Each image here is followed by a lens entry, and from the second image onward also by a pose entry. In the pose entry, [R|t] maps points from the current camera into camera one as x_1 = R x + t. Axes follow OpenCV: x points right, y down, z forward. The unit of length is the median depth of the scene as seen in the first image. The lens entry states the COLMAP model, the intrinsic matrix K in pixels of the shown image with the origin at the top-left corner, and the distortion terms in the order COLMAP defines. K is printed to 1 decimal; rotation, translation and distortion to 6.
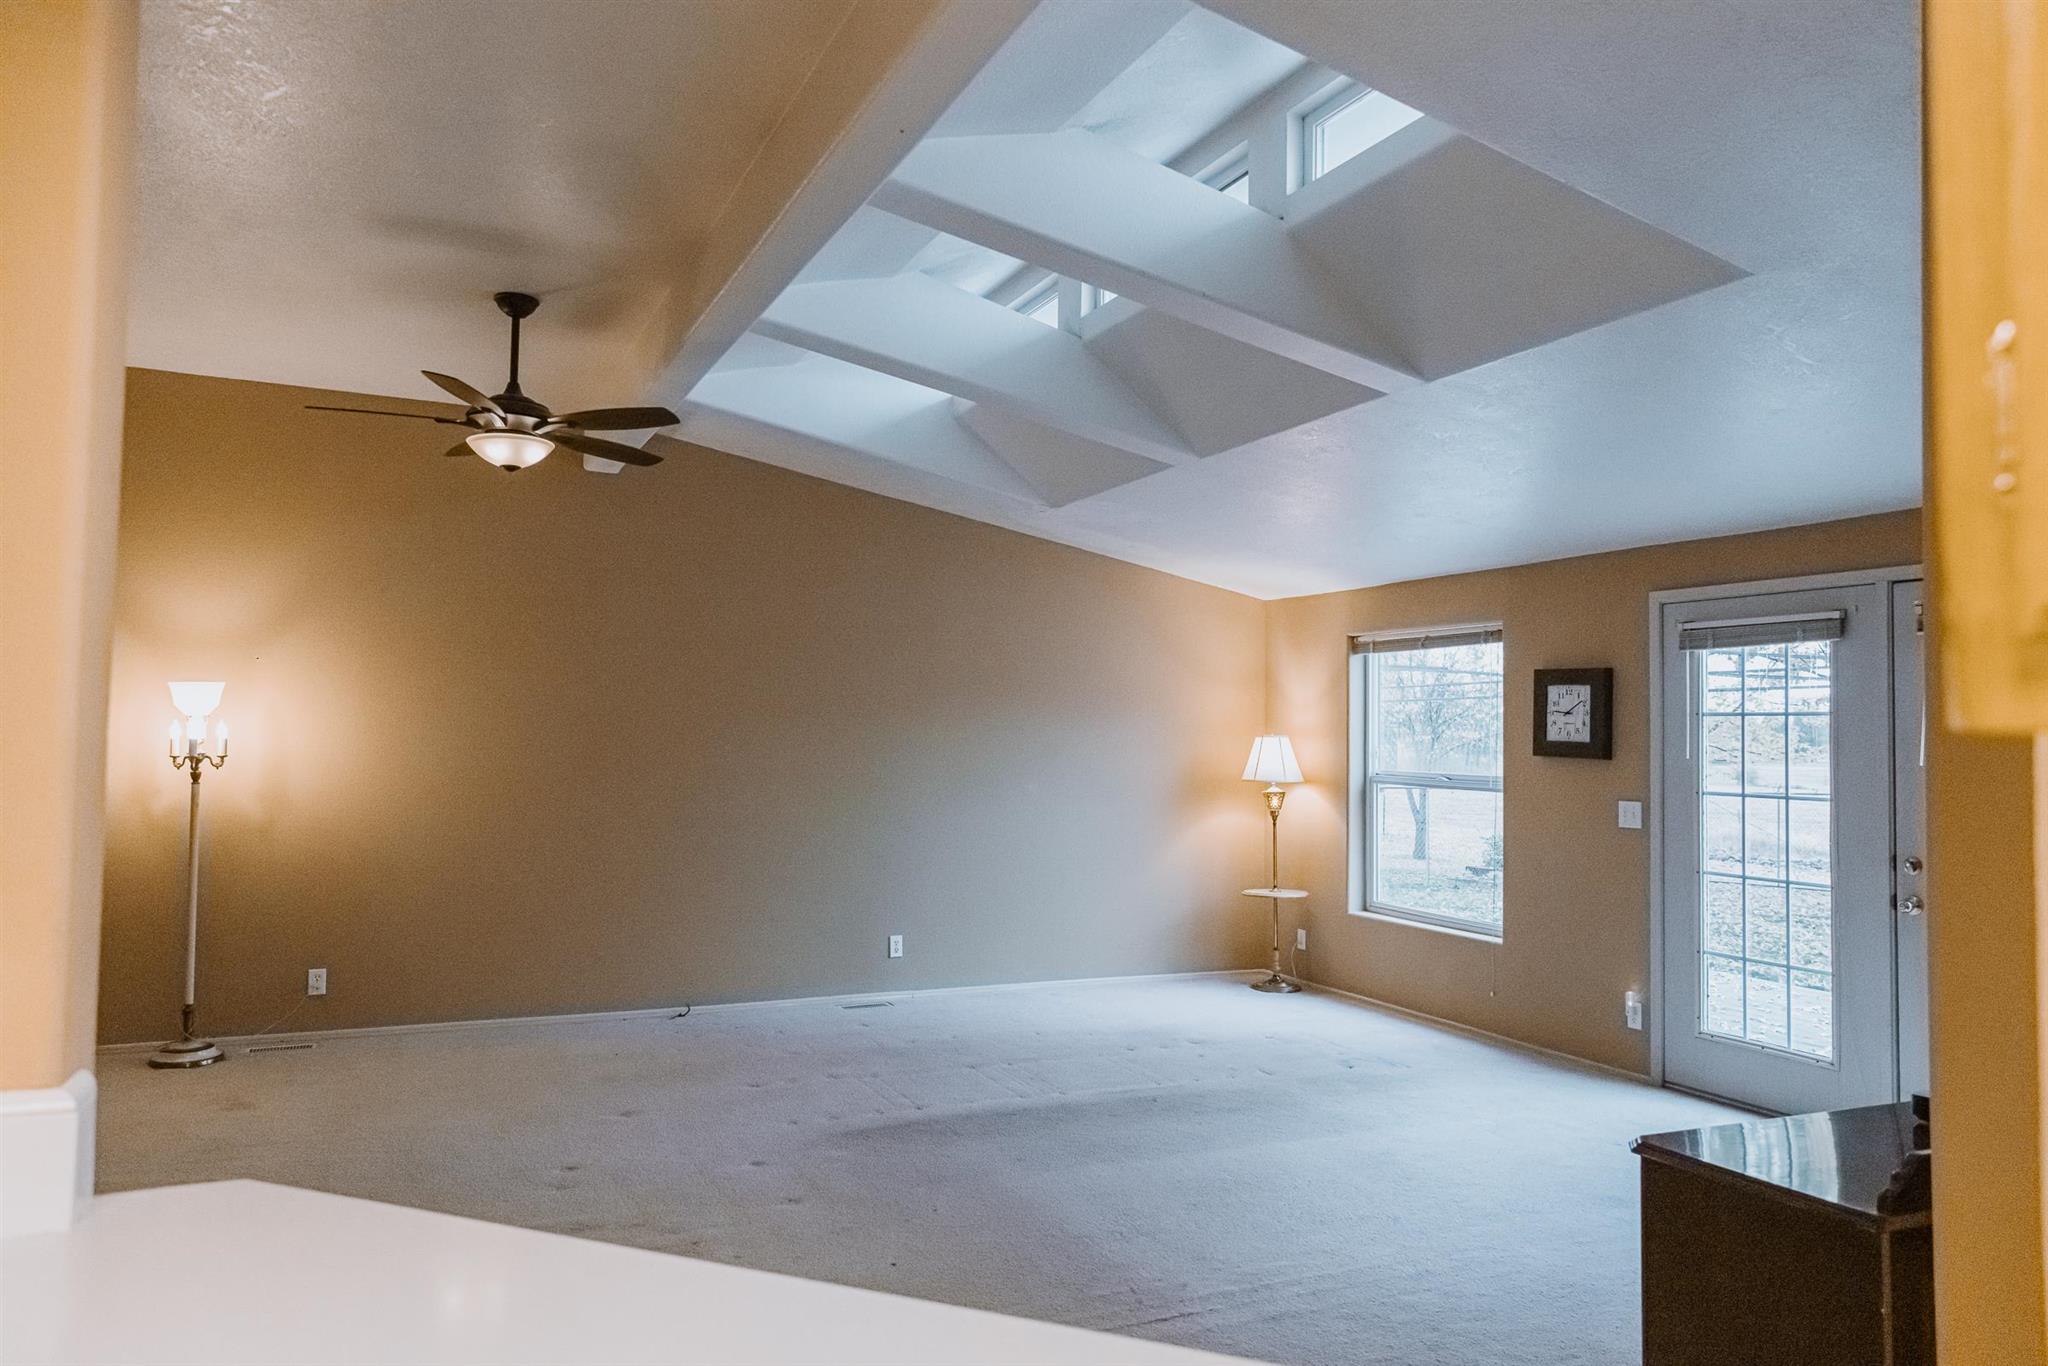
lens RADIAL K [[1356.6, 0, 1019.3], [0, 1356.6, 683.9], [0, 0, 1]] dist [0.018214, 0.000421]
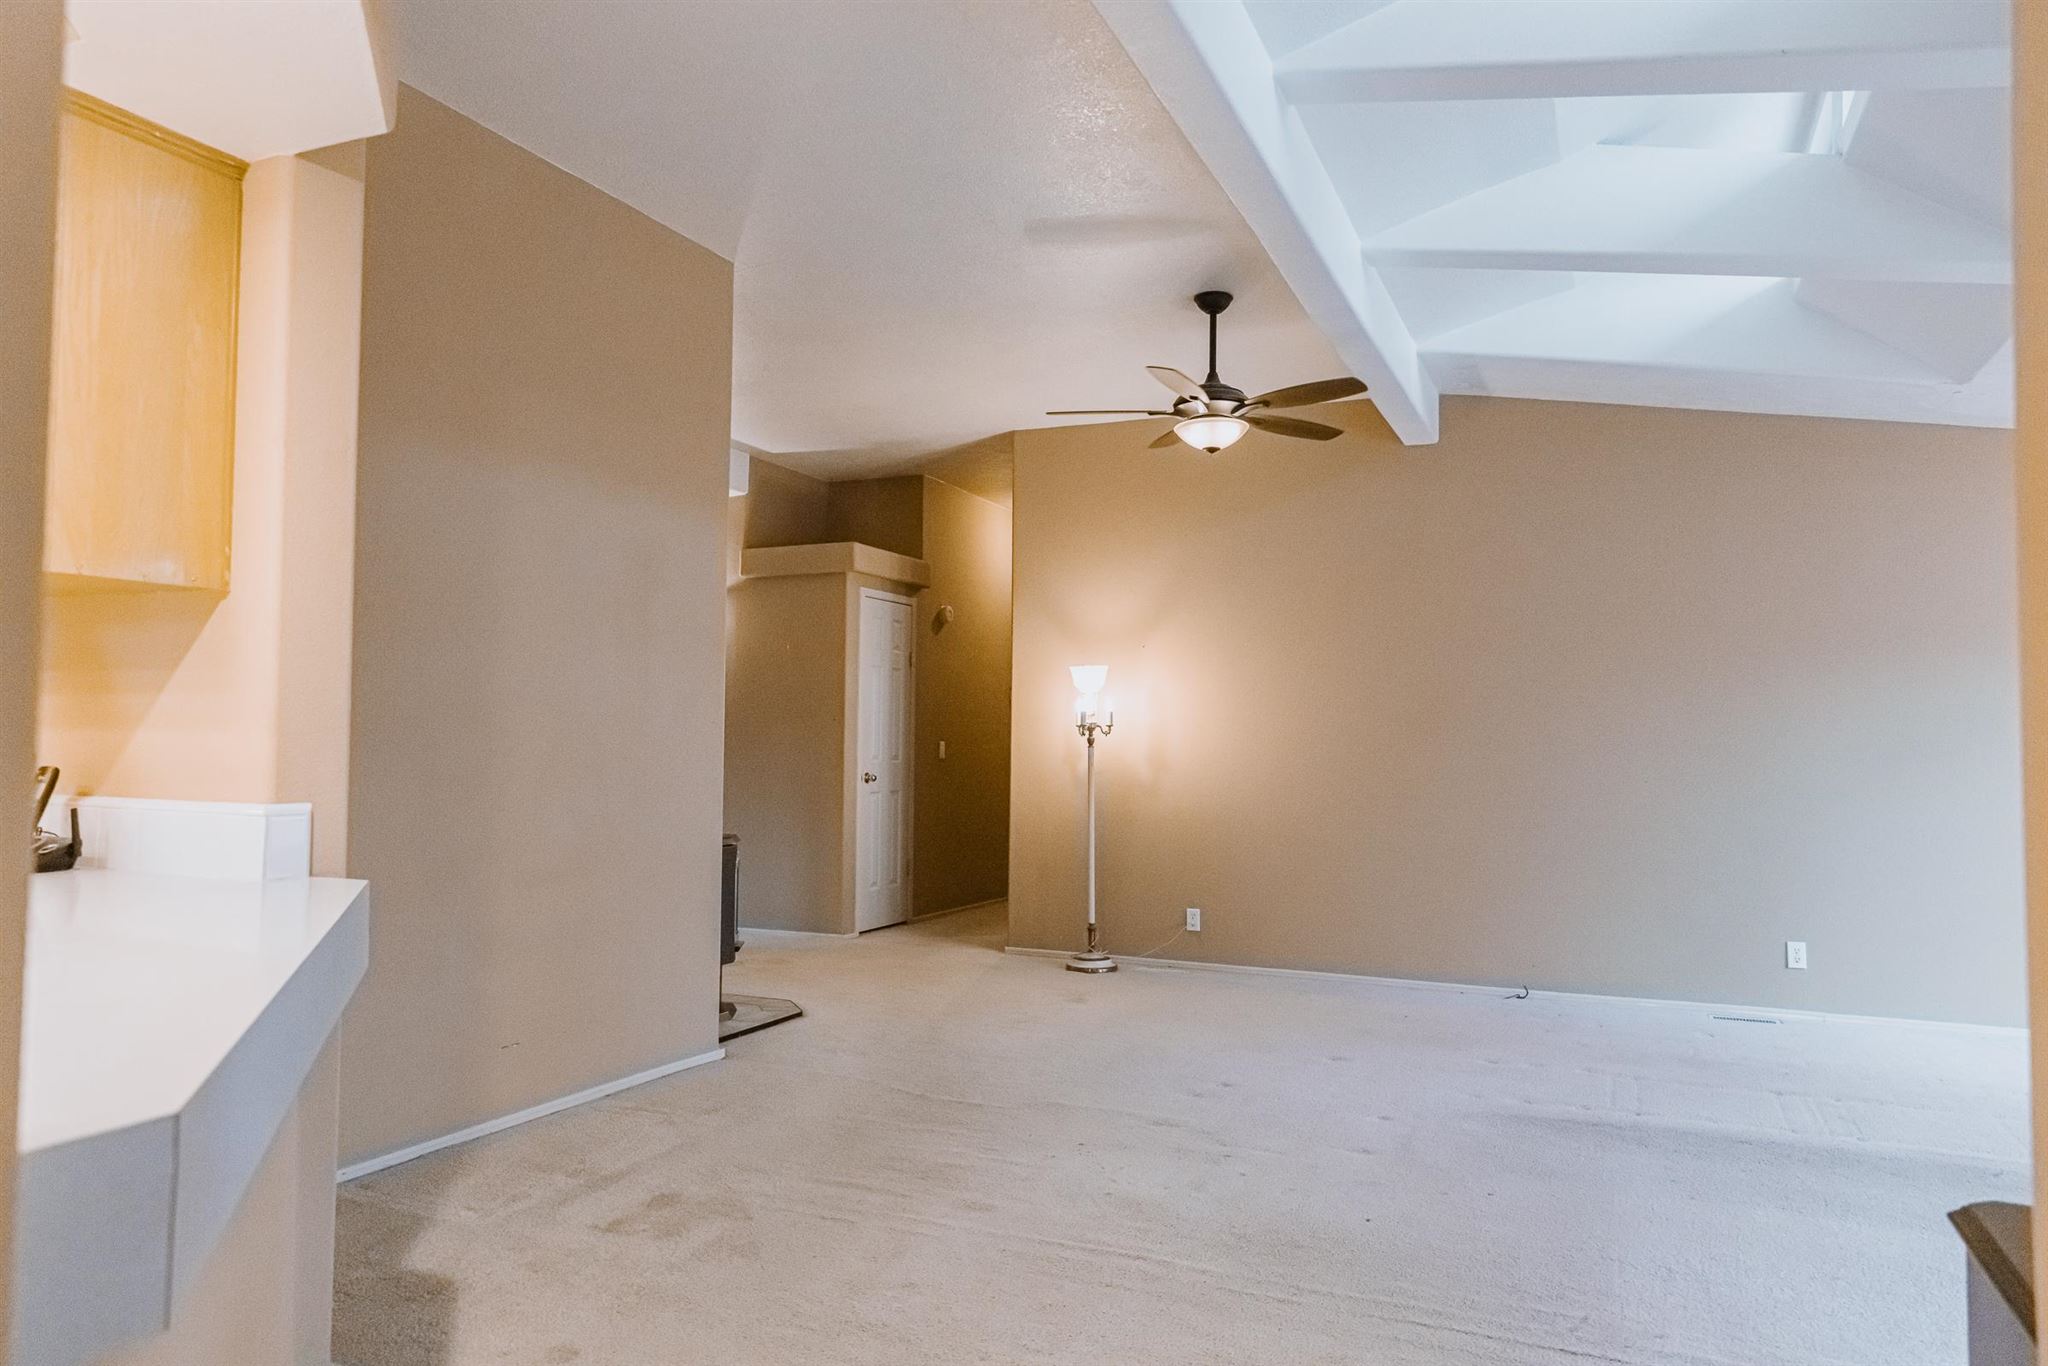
lens RADIAL K [[1356.6, 0, 1019.3], [0, 1356.6, 683.9], [0, 0, 1]] dist [0.018214, 0.000421]
pose [[0.657833, -0.043215, -0.751923, 0.272127], [0.031189, 0.999059, -0.030133, 0.046667], [0.752518, -0.003629, 0.658562, 0.120645]]
